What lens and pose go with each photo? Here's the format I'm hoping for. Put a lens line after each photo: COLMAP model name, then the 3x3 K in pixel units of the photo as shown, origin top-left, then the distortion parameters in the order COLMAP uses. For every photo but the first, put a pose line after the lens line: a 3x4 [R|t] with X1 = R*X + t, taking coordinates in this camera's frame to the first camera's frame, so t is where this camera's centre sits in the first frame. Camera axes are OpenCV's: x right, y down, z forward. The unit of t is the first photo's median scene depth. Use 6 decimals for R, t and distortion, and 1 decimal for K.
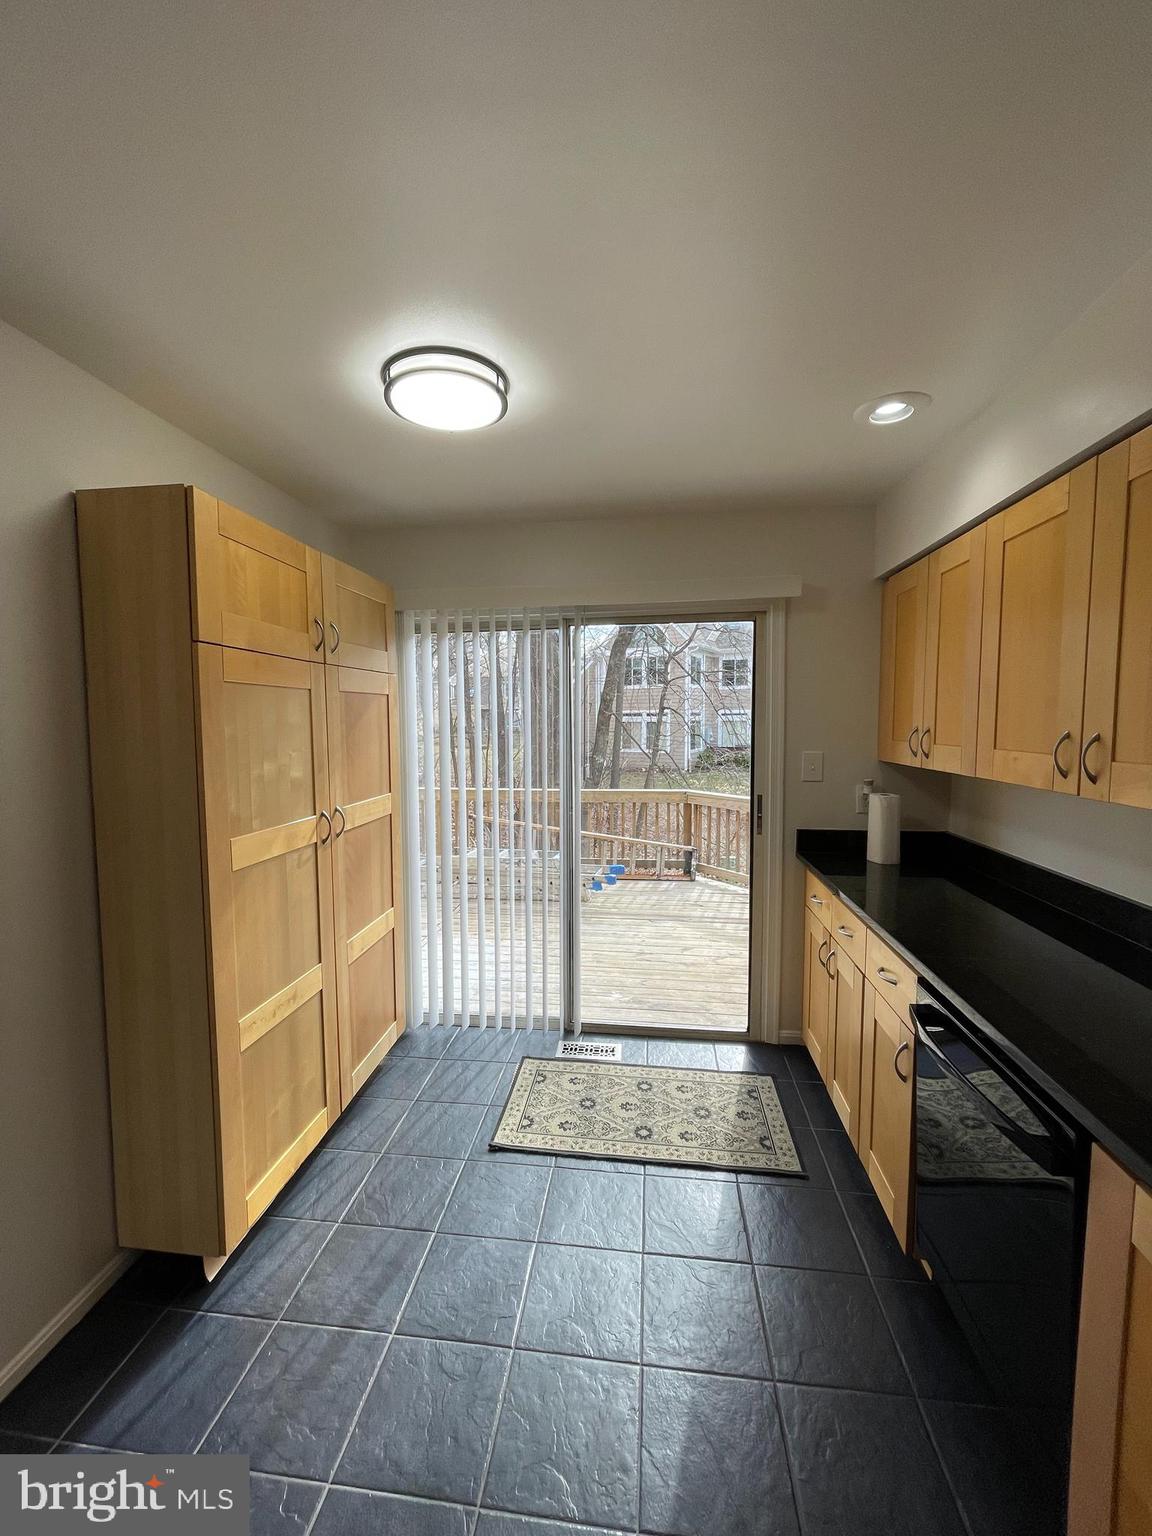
lens RADIAL K [[621.4, 0, 571.4], [0, 621.4, 764.2], [0, 0, 1]] dist [-0.007432, 0.001007]
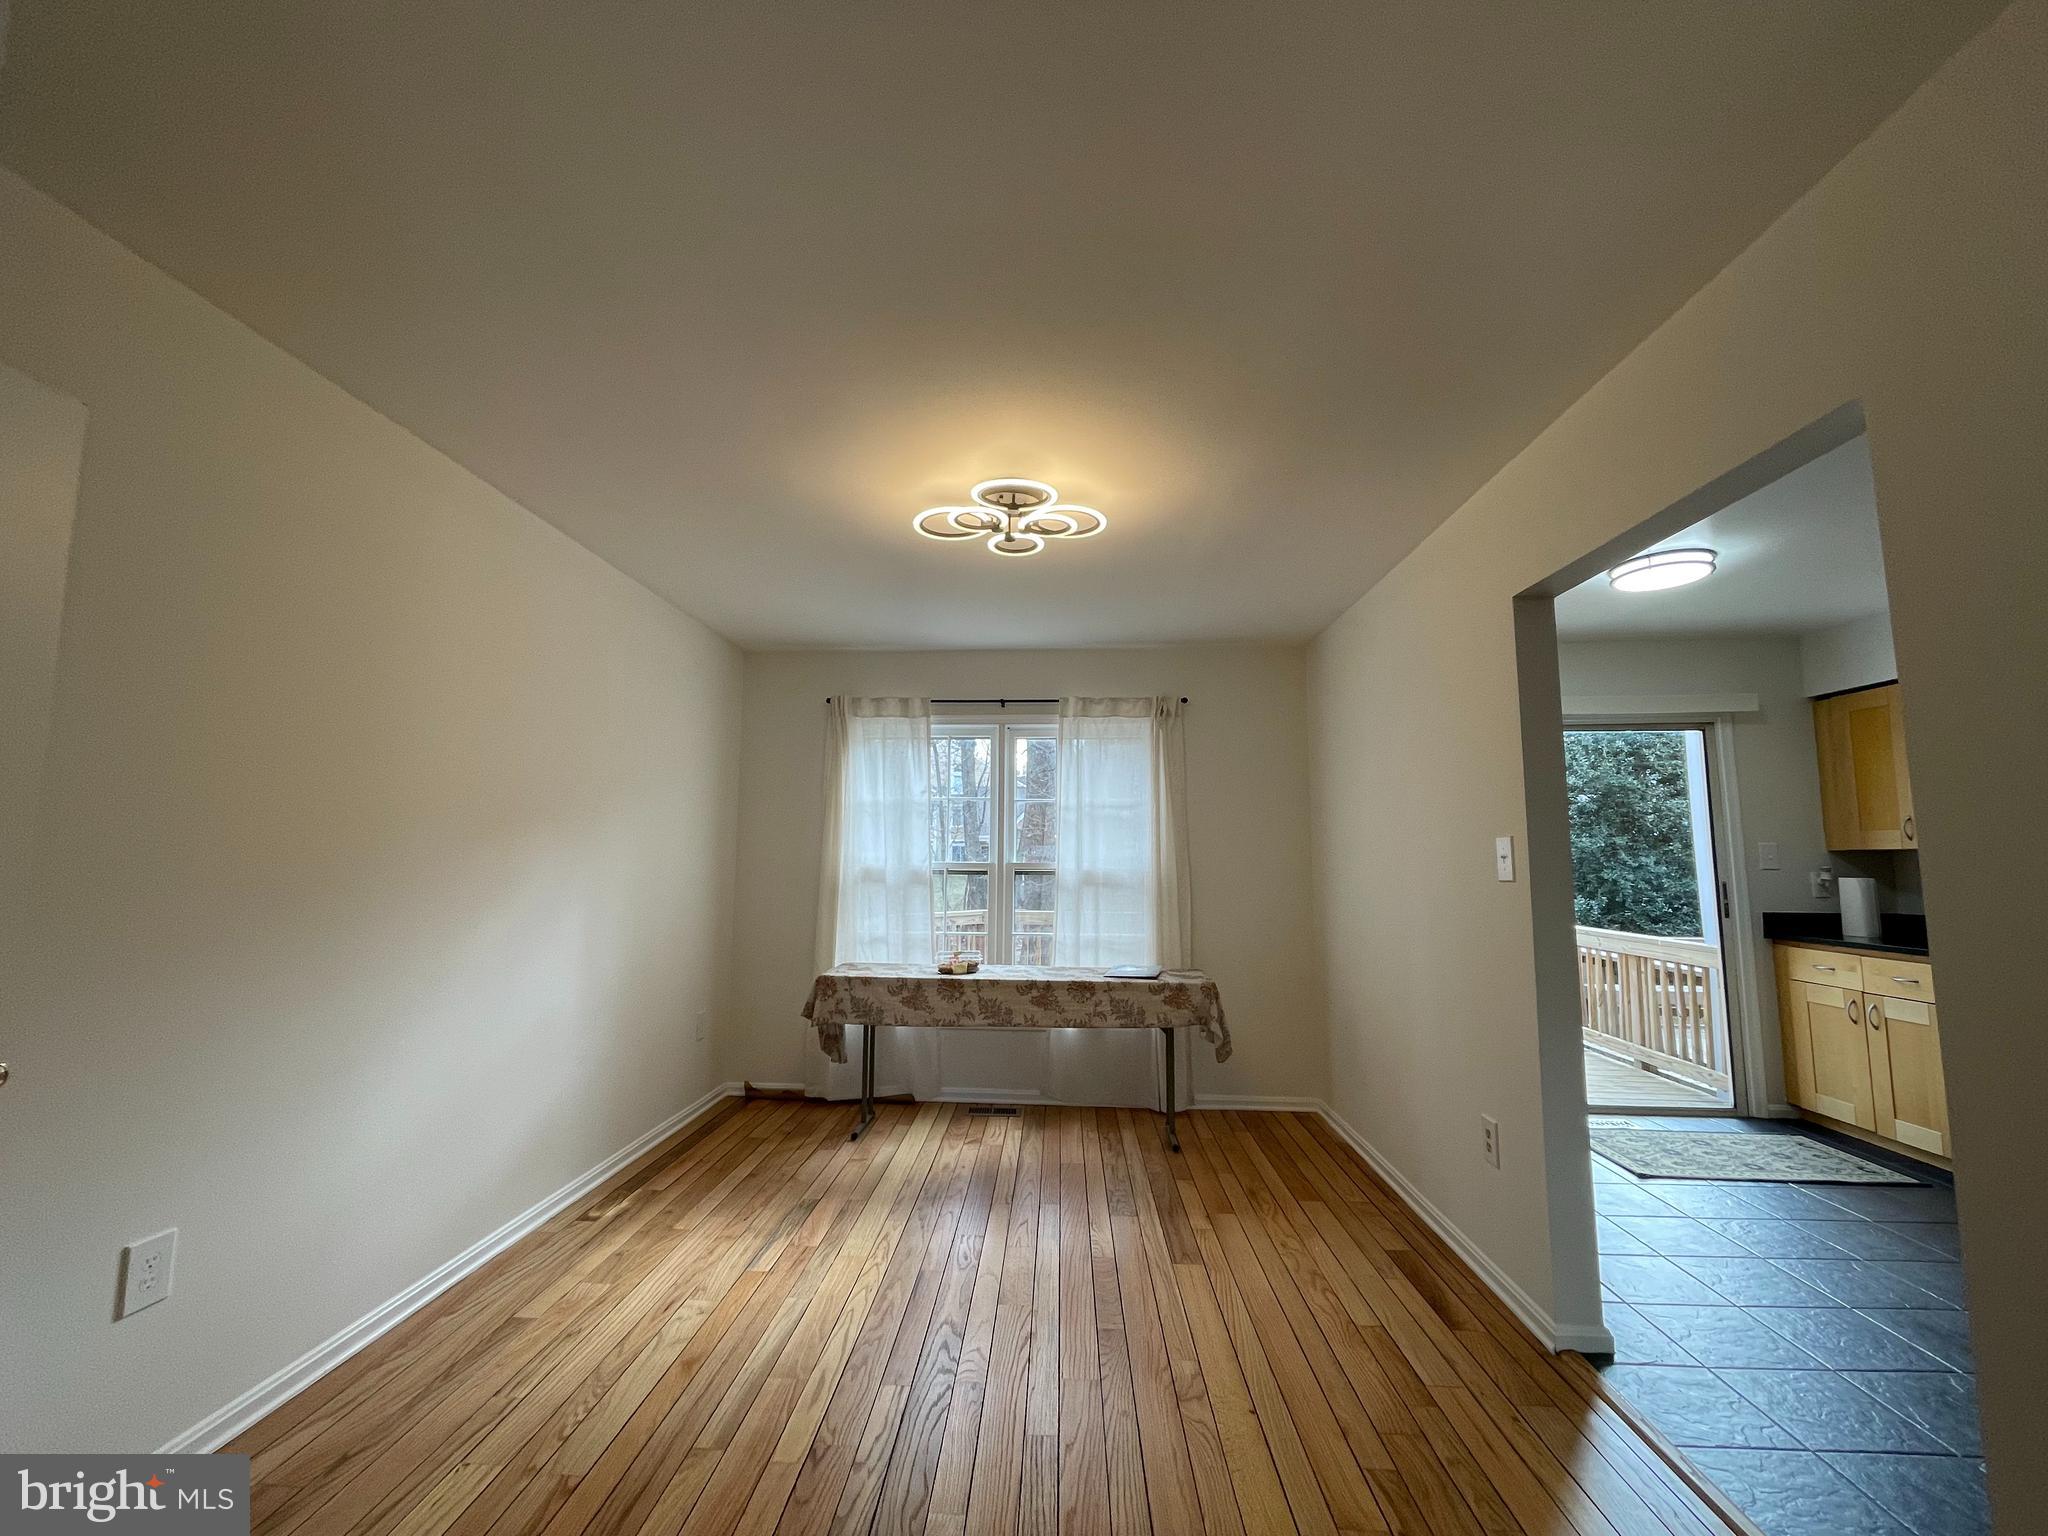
lens RADIAL K [[827.4, 0, 1016.7], [0, 827.4, 775.8], [0, 0, 1]] dist [-0.002017, 0.000873]
pose [[0.997437, 0.018617, 0.069084, -1.090291], [-0.006427, 0.984964, -0.172638, 0.128418], [-0.071259, 0.171751, 0.982560, -0.417336]]
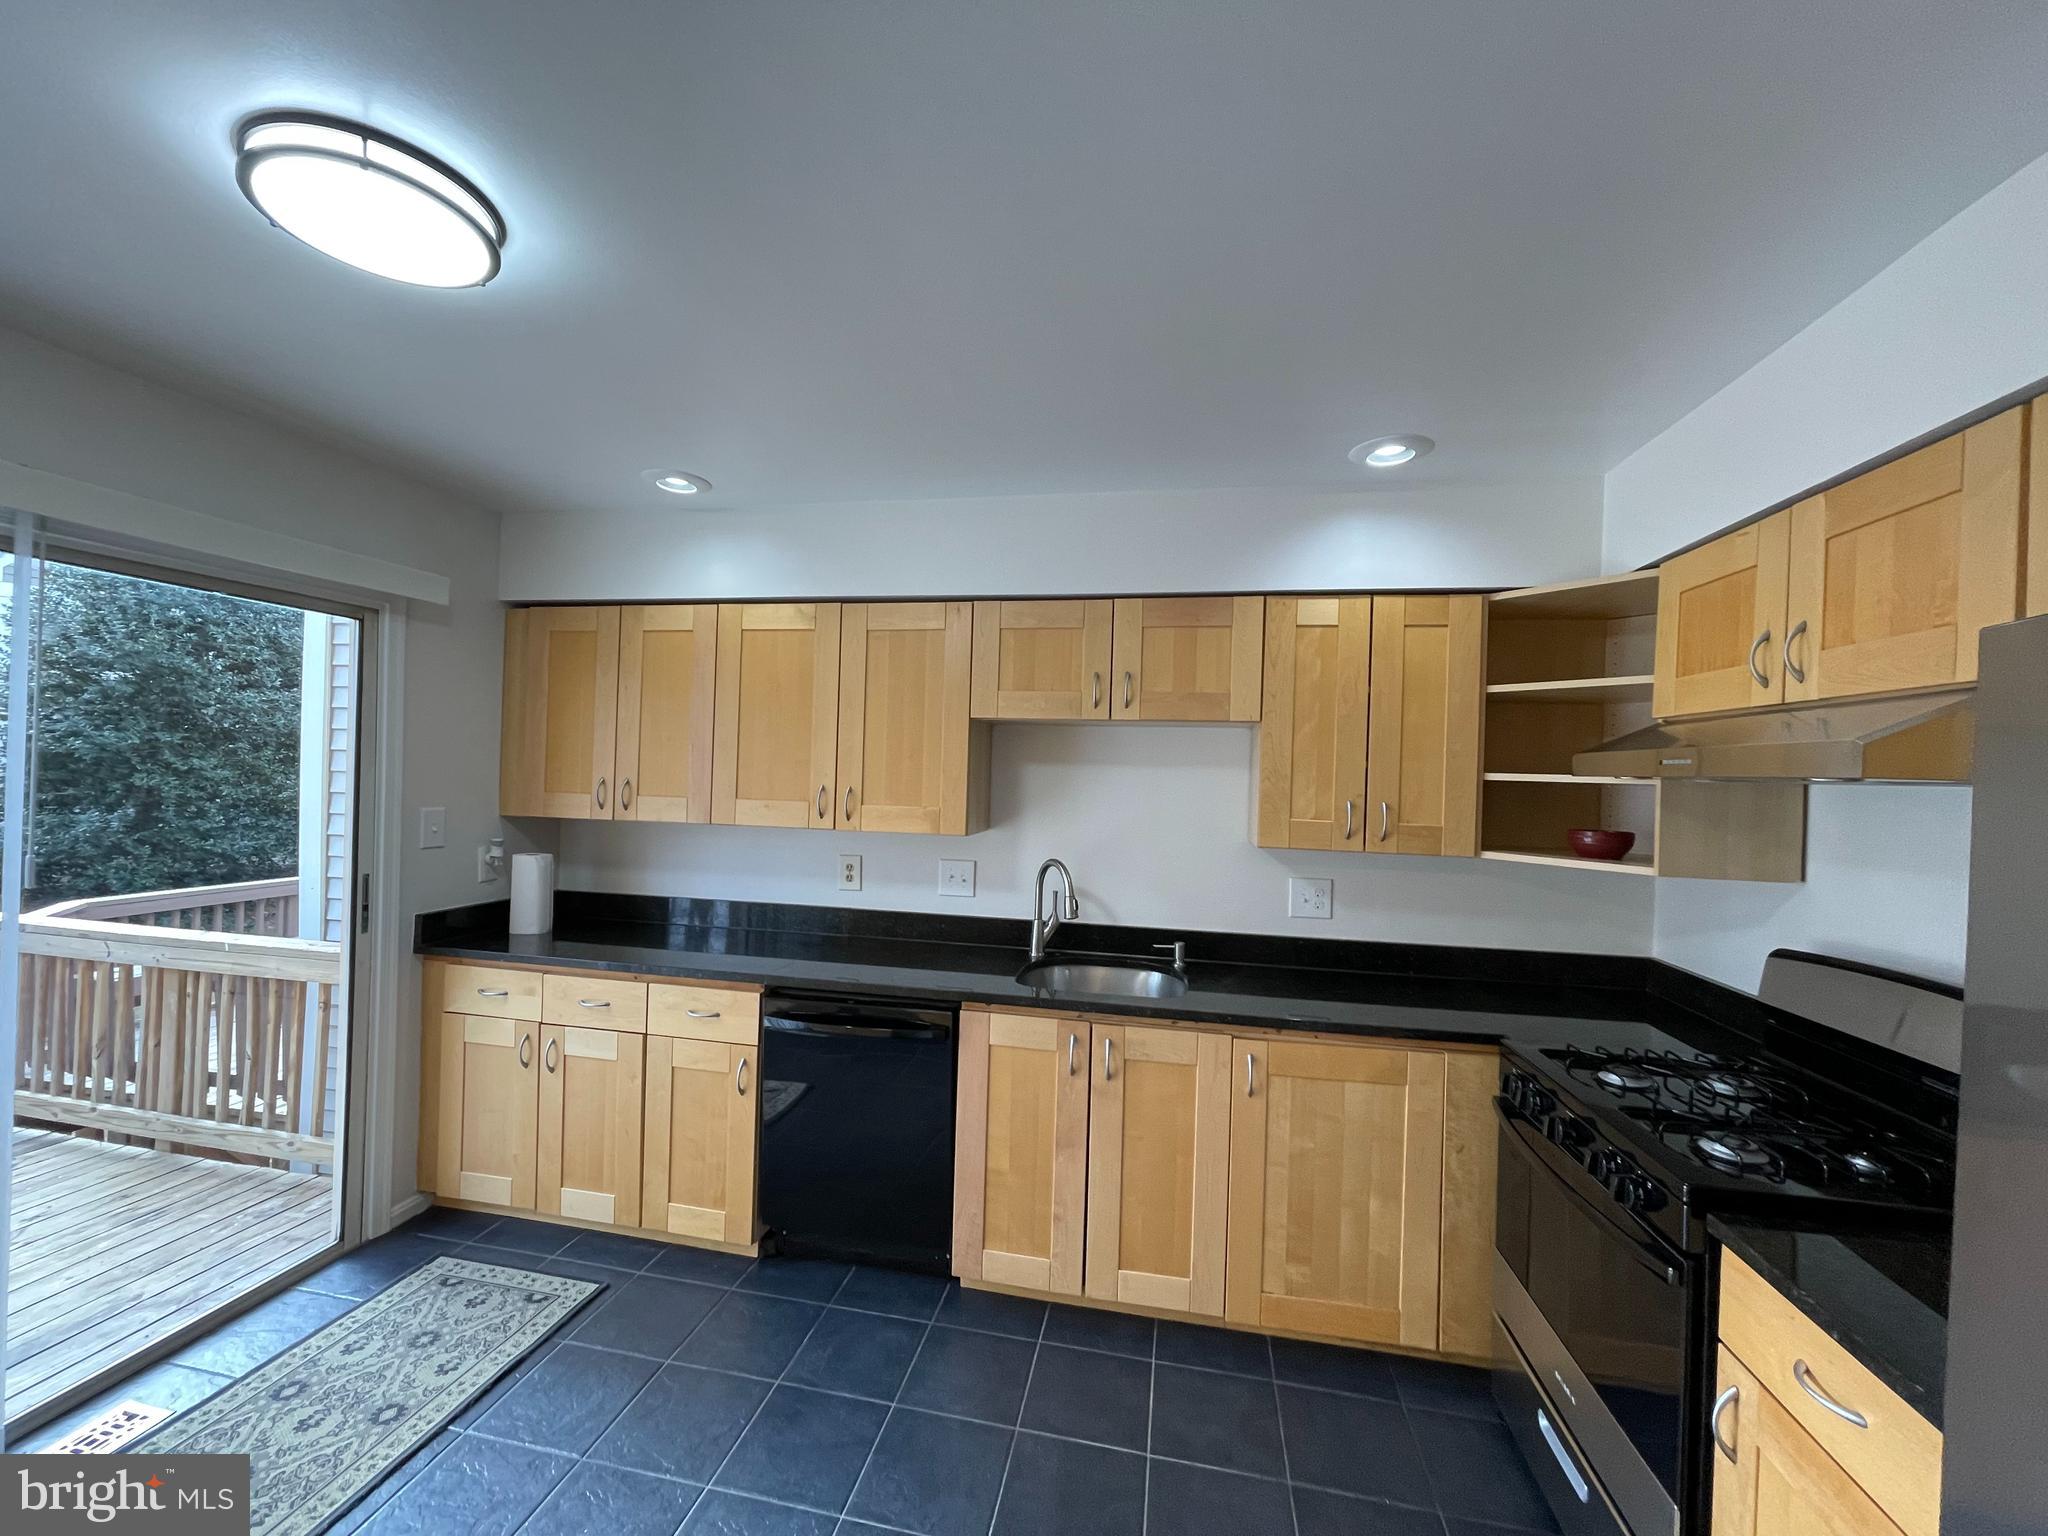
lens RADIAL K [[827.4, 0, 1016.7], [0, 827.4, 775.8], [0, 0, 1]] dist [-0.002017, 0.000873]
pose [[0.068616, 0.007620, 0.997614, -0.556691], [0.042667, 0.999033, -0.010566, -0.017943], [-0.996730, 0.043290, 0.068224, 0.220365]]
